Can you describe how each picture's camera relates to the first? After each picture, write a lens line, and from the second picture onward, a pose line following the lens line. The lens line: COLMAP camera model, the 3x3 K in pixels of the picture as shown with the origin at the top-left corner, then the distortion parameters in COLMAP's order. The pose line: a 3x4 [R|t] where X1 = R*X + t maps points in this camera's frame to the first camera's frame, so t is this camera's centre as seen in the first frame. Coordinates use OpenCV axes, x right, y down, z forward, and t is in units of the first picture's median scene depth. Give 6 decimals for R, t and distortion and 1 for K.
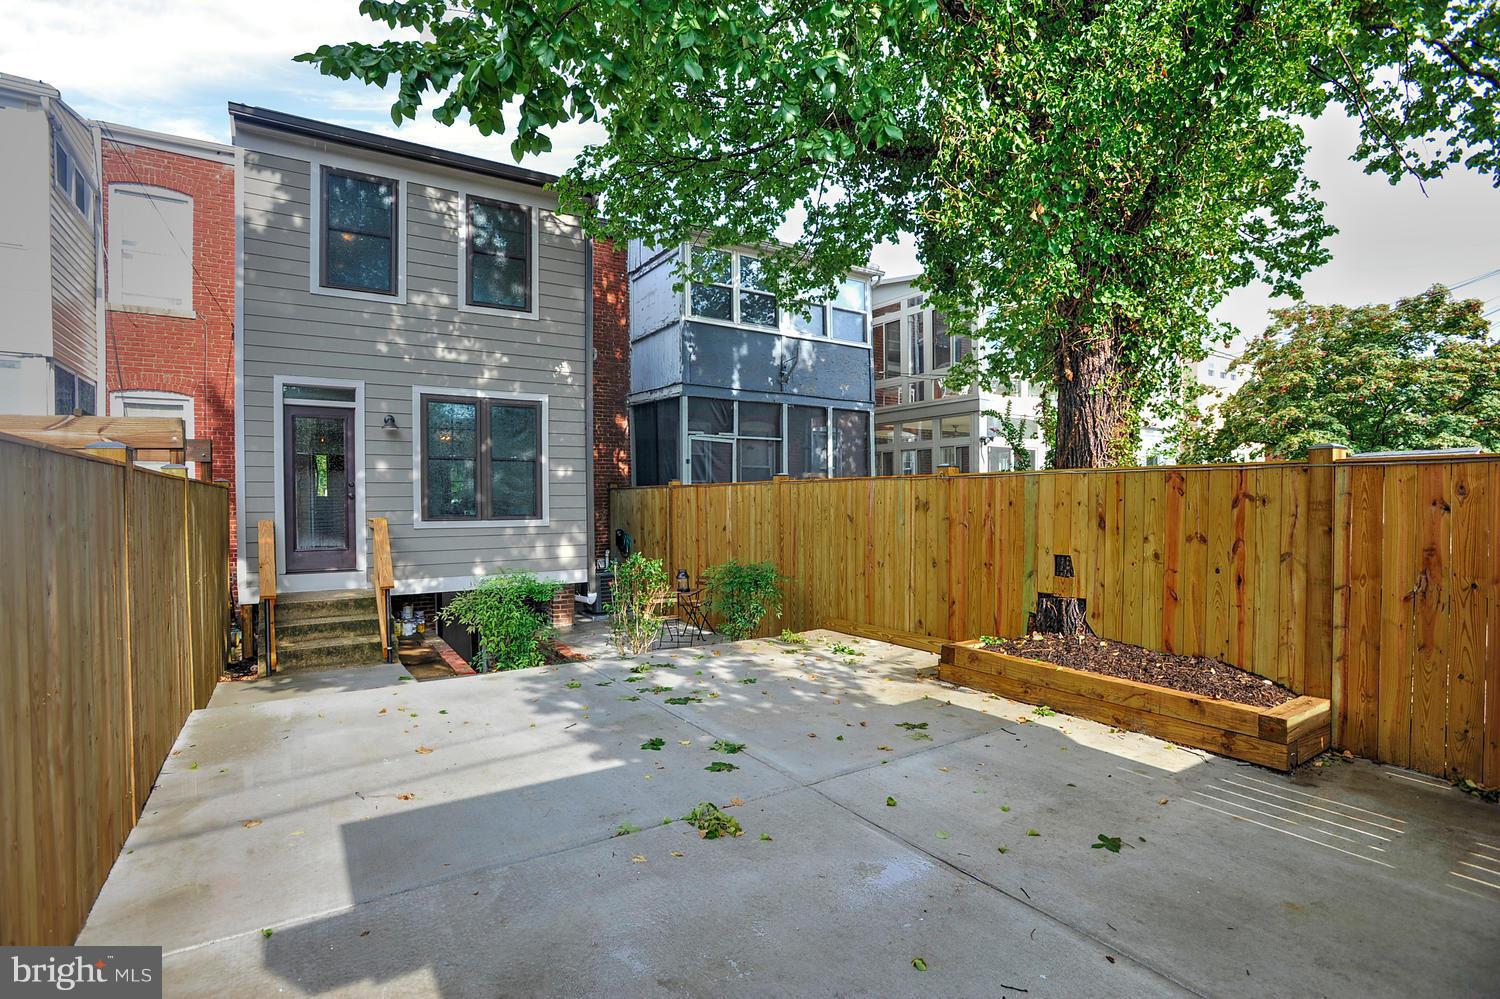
lens RADIAL K [[725.8, 0, 750.0], [0, 725.8, 499.5], [0, 0, 1]] dist [-0.071349, 0.026223]
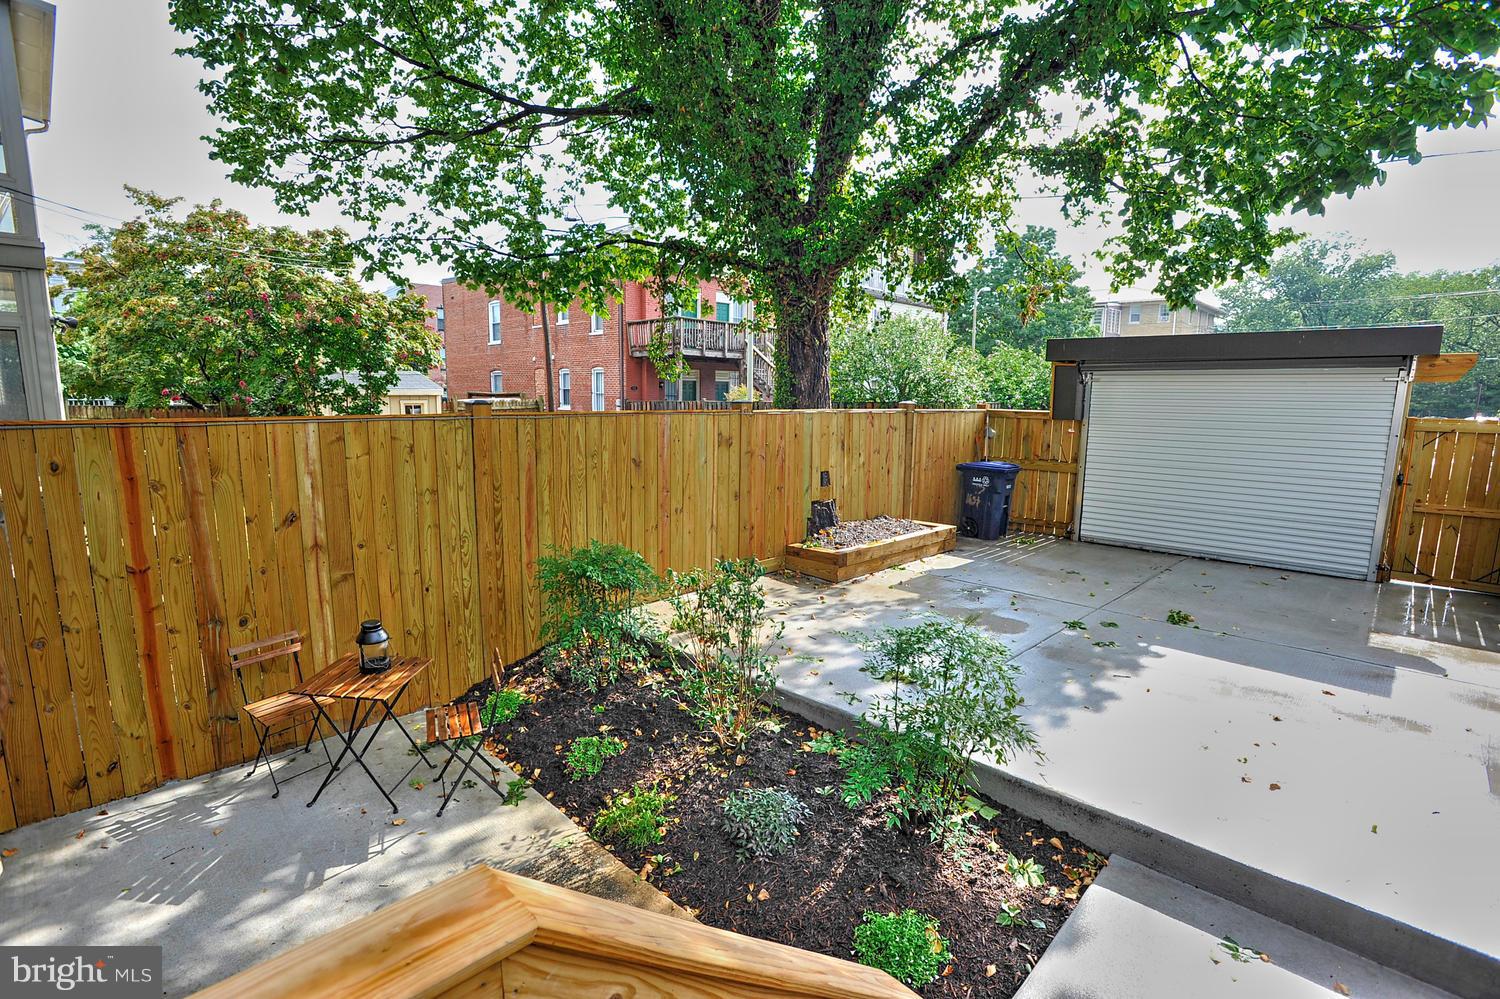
lens RADIAL K [[725.8, 0, 750.0], [0, 725.8, 499.5], [0, 0, 1]] dist [-0.071349, 0.026223]
pose [[-0.217450, -0.136370, 0.966498, -0.888777], [-0.009999, 0.990451, 0.137500, -0.059601], [-0.976020, 0.020235, -0.216737, 1.420826]]
